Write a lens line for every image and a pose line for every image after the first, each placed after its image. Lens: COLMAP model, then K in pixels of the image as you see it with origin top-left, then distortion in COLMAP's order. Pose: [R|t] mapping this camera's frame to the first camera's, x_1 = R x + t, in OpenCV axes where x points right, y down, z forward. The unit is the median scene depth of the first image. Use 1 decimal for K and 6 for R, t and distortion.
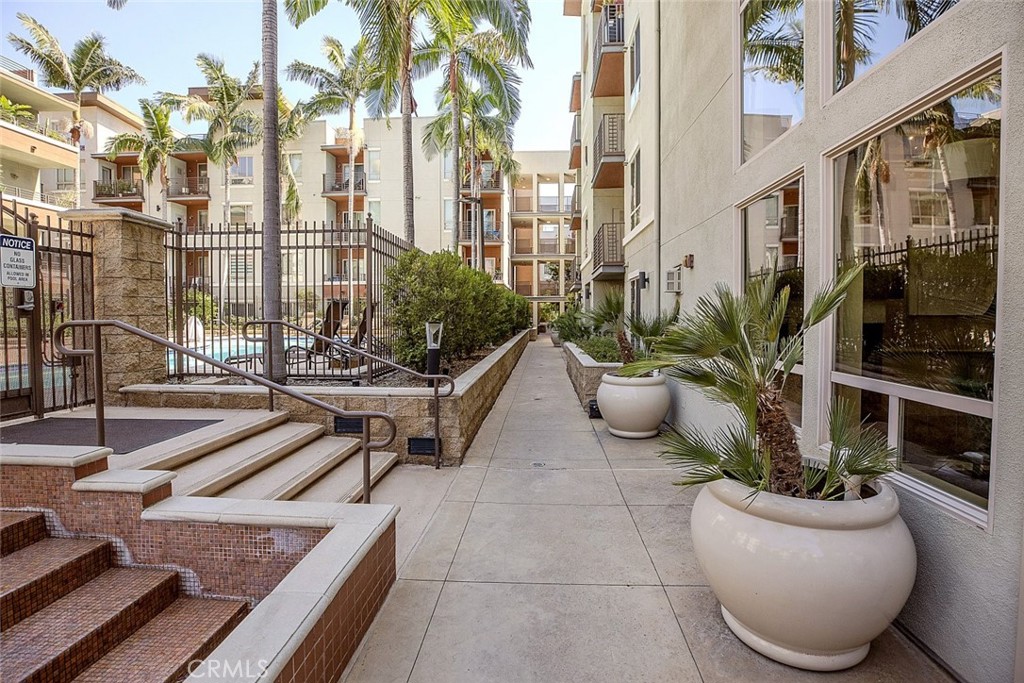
lens RADIAL K [[503.5, 0, 513.4], [0, 503.5, 328.9], [0, 0, 1]] dist [-0.000418, 0.000740]
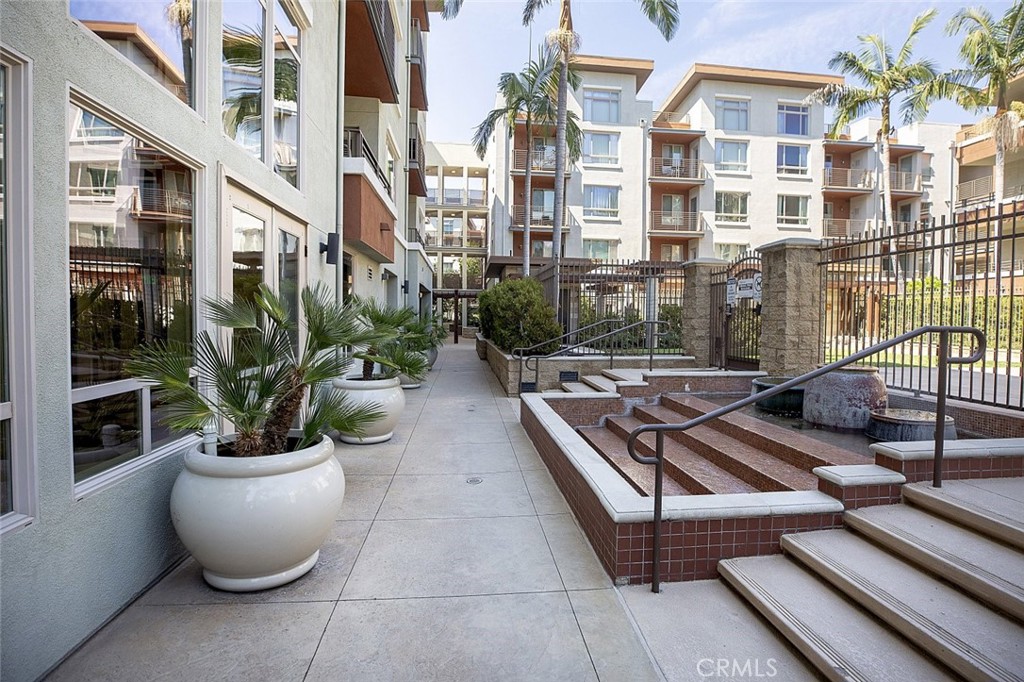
lens RADIAL K [[480.8, 0, 513.1], [0, 480.8, 330.5], [0, 0, 1]] dist [-0.000340, 0.000373]
pose [[-0.986267, -0.001636, -0.165148, 0.126088], [-0.010250, 0.998629, 0.051324, -0.050022], [0.164838, 0.052312, -0.984932, 1.991794]]
